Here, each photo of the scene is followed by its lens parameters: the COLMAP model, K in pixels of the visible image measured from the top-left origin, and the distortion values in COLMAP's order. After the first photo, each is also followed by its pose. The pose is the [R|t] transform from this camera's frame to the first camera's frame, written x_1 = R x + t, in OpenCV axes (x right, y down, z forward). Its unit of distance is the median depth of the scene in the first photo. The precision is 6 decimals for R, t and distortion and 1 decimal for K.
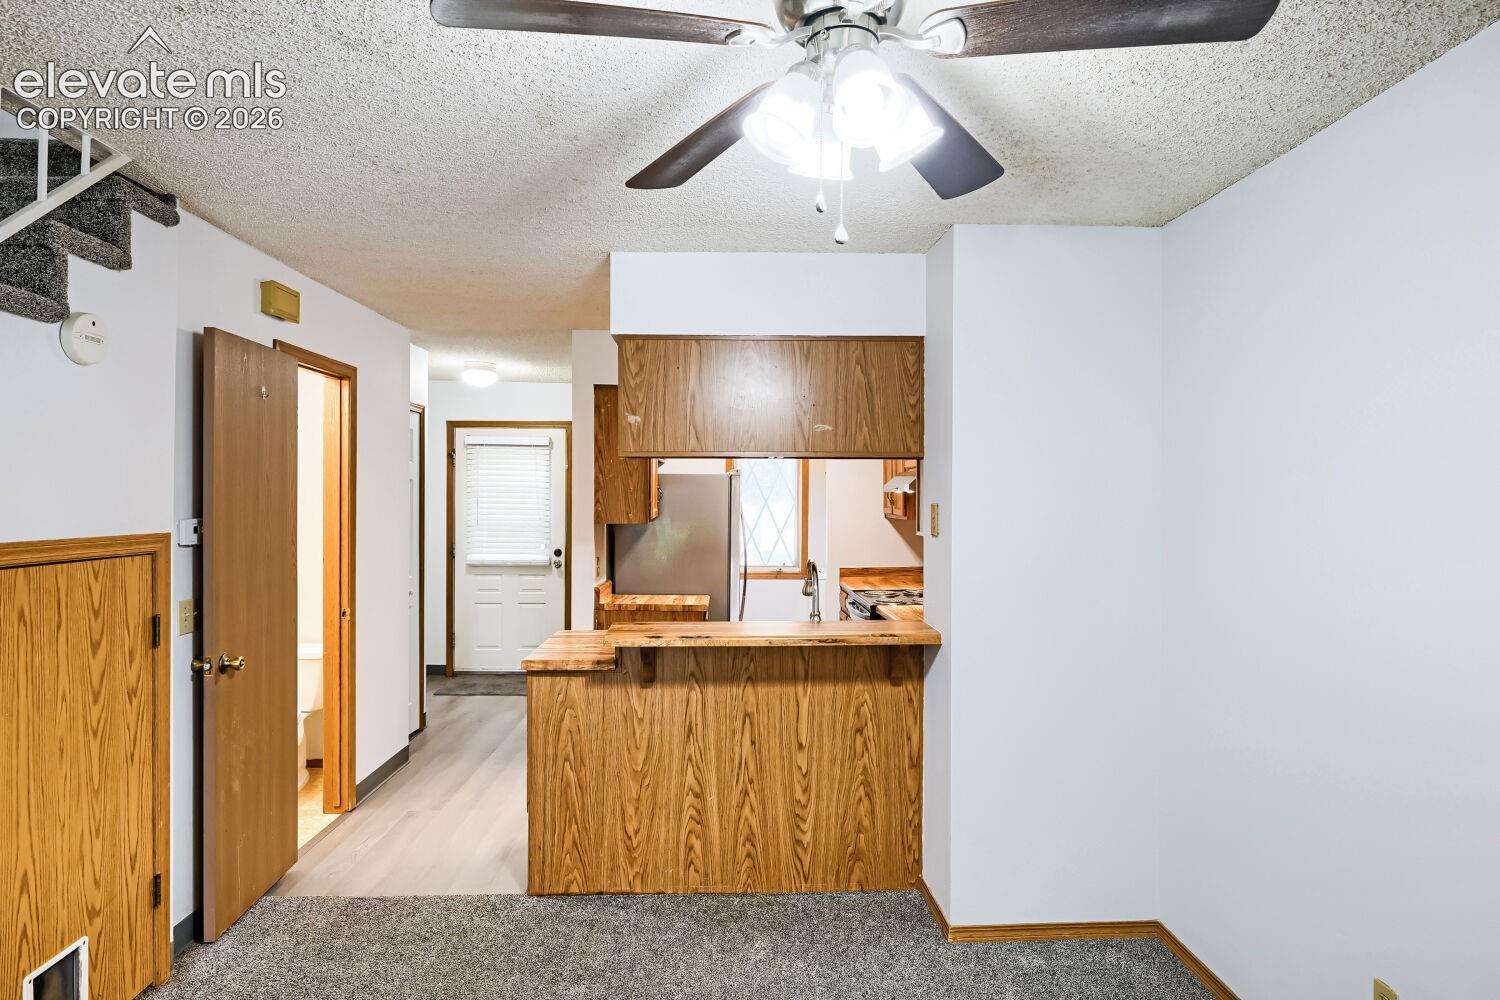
lens RADIAL K [[837.2, 0, 750.0], [0, 837.2, 500.0], [0, 0, 1]] dist [0.001231, 0.000269]
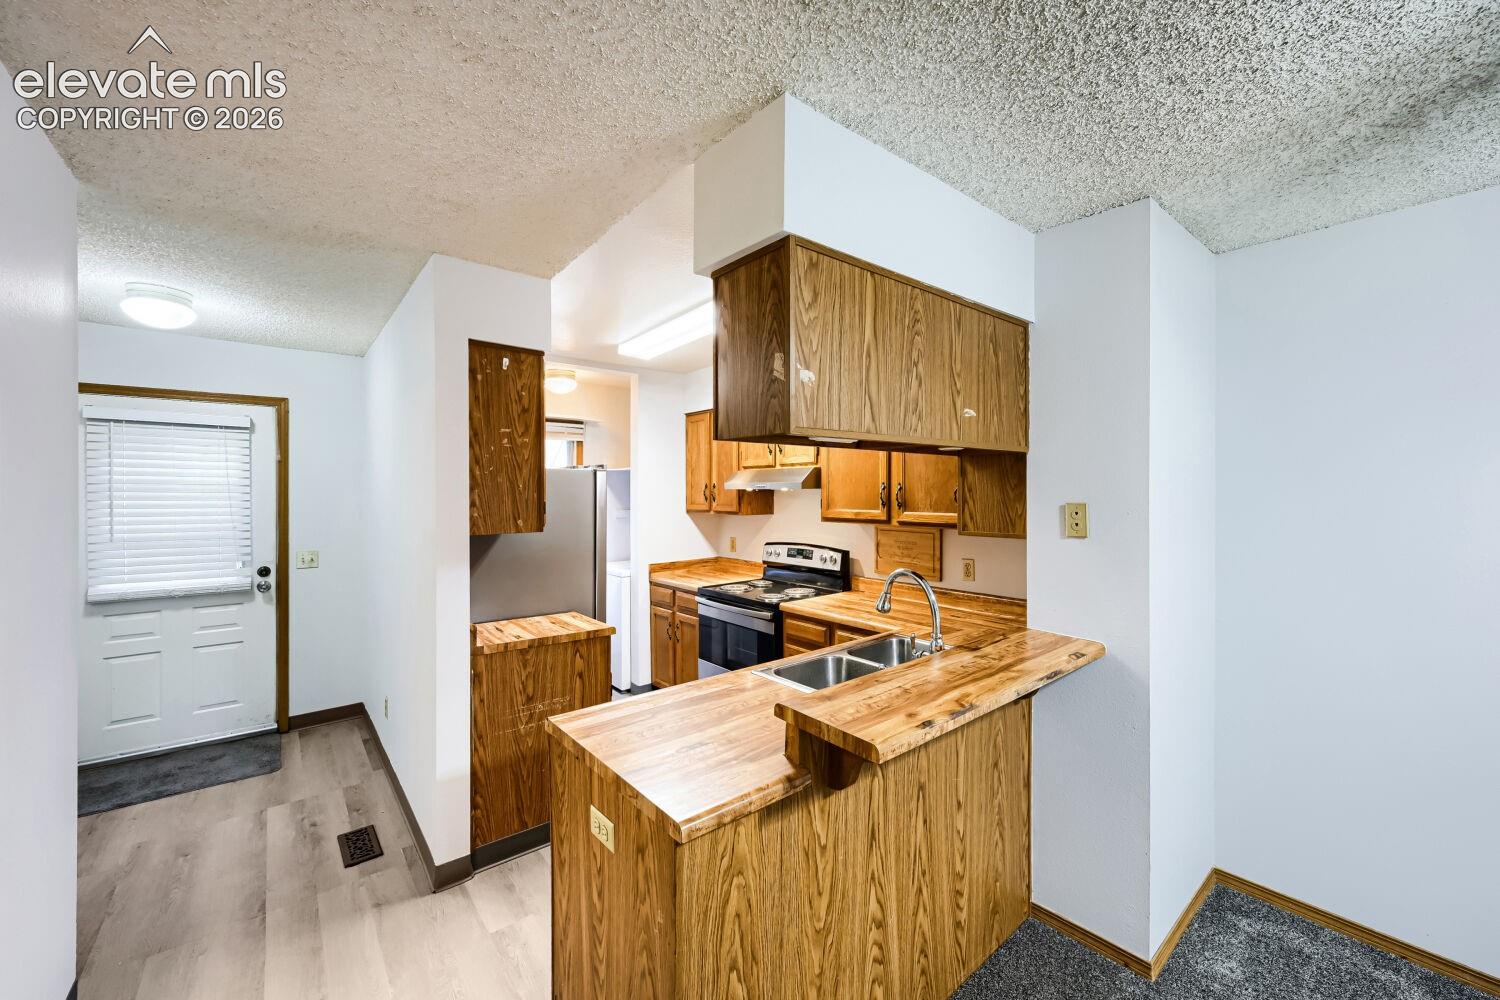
lens RADIAL K [[592.7, 0, 755.1], [0, 592.7, 498.2], [0, 0, 1]] dist [0.000795, 0.000376]
pose [[0.792096, -0.011950, 0.610280, -0.442233], [0.008338, 0.999927, 0.008758, -0.008826], [-0.610340, -0.001849, 0.792137, 0.669203]]
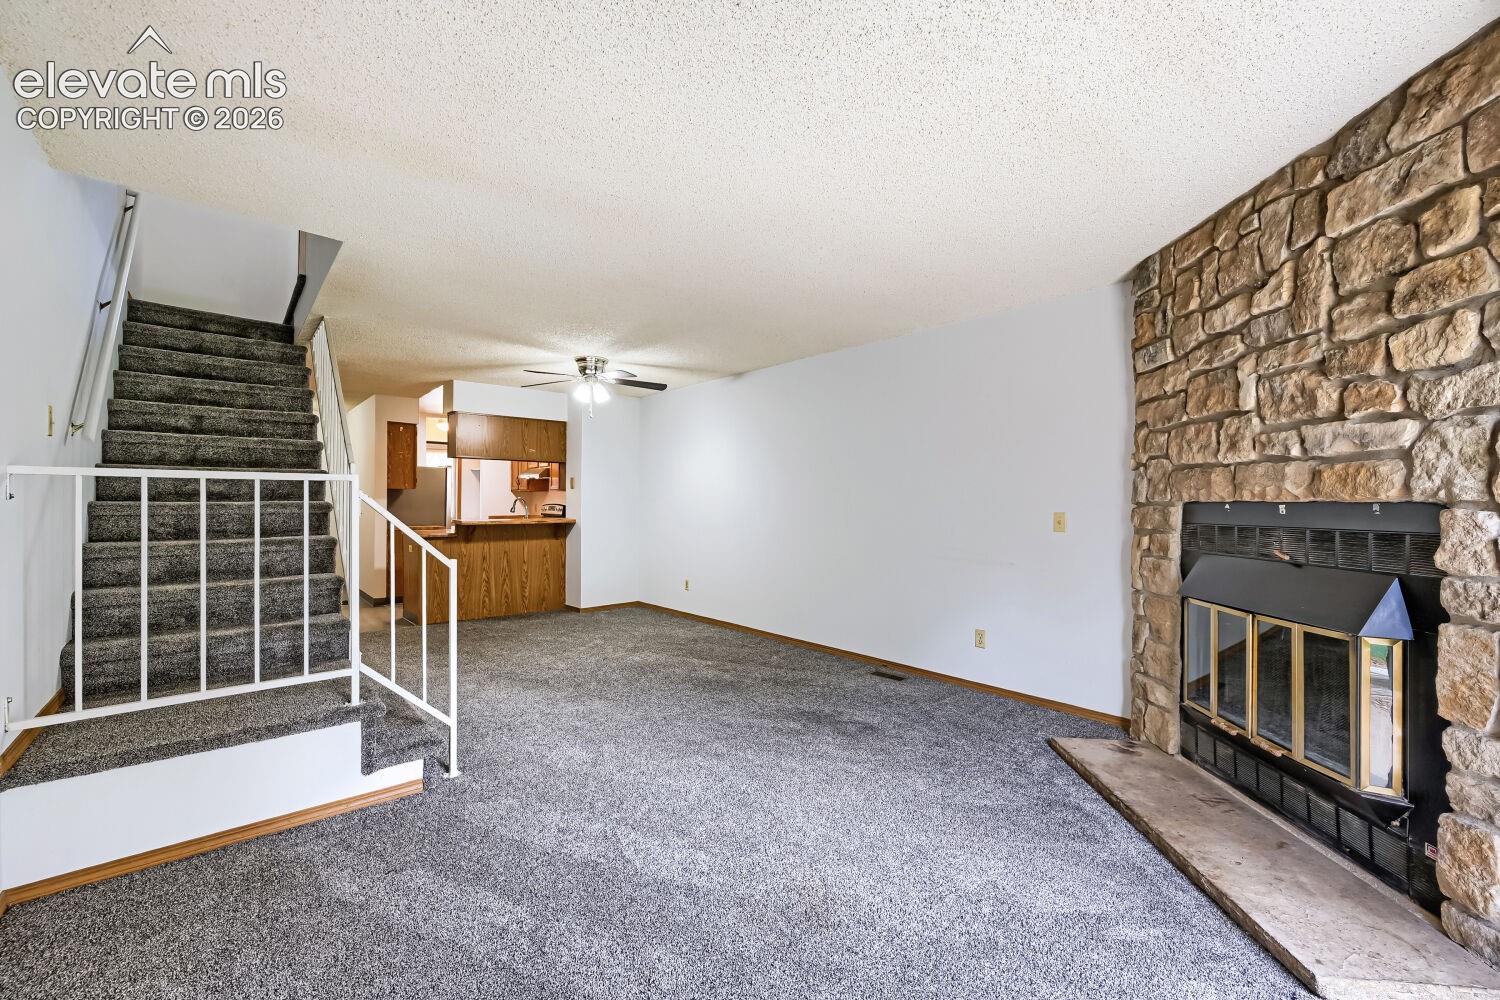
lens RADIAL K [[592.7, 0, 755.1], [0, 592.7, 498.2], [0, 0, 1]] dist [0.000795, 0.000376]
pose [[0.760383, 0.004230, 0.649462, -0.655776], [-0.000901, 0.999985, -0.005459, 0.087617], [-0.649475, 0.003566, 0.760375, -1.043910]]
